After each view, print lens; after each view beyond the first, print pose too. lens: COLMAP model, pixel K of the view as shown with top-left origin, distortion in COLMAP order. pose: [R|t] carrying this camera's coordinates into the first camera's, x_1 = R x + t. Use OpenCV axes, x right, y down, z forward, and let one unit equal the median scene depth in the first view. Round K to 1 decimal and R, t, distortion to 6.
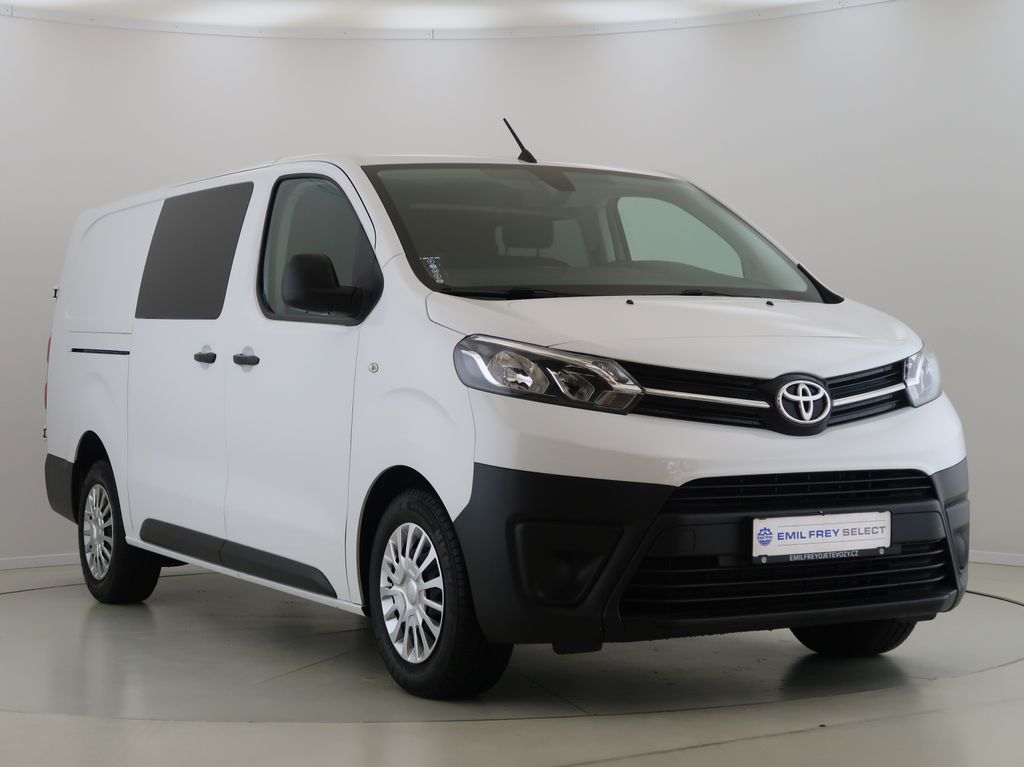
lens RADIAL K [[628.0, 0, 509.7], [0, 628.0, 382.0], [0, 0, 1]] dist [-0.021401, -0.004271]
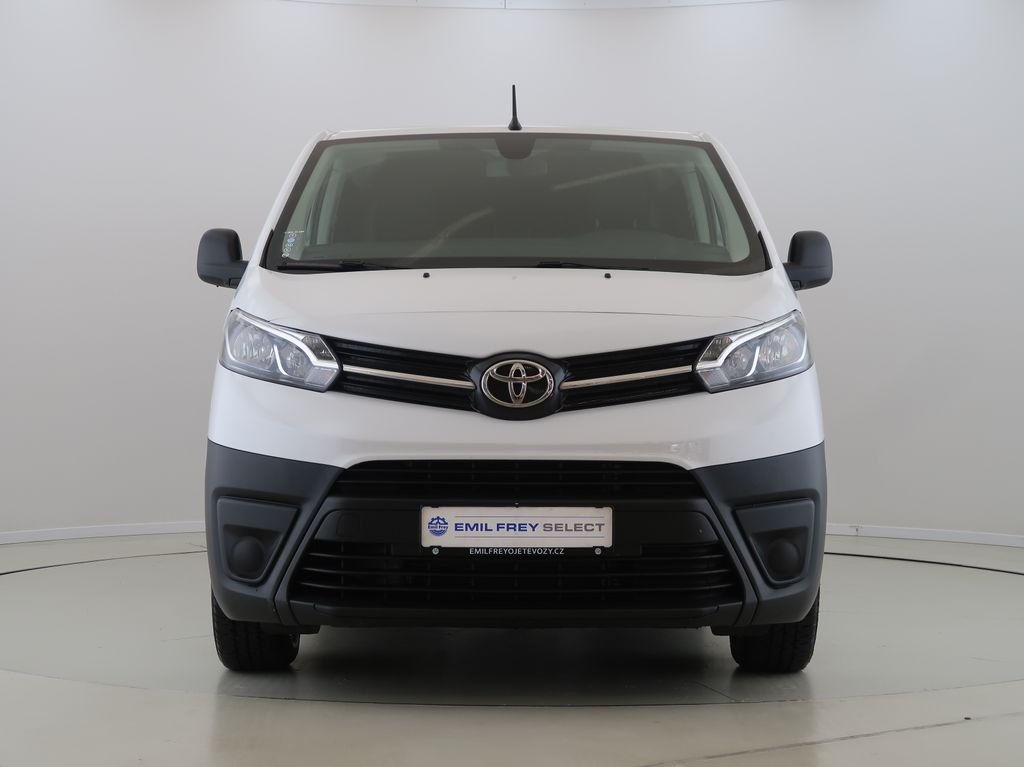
lens RADIAL K [[628.0, 0, 512.0], [0, 628.0, 383.9], [0, 0, 1]] dist [-0.021401, -0.004271]
pose [[0.988128, 0.023073, -0.151893, 0.604029], [-0.016604, 0.998906, 0.043724, -0.007539], [0.152735, -0.040683, 0.987429, 0.092167]]
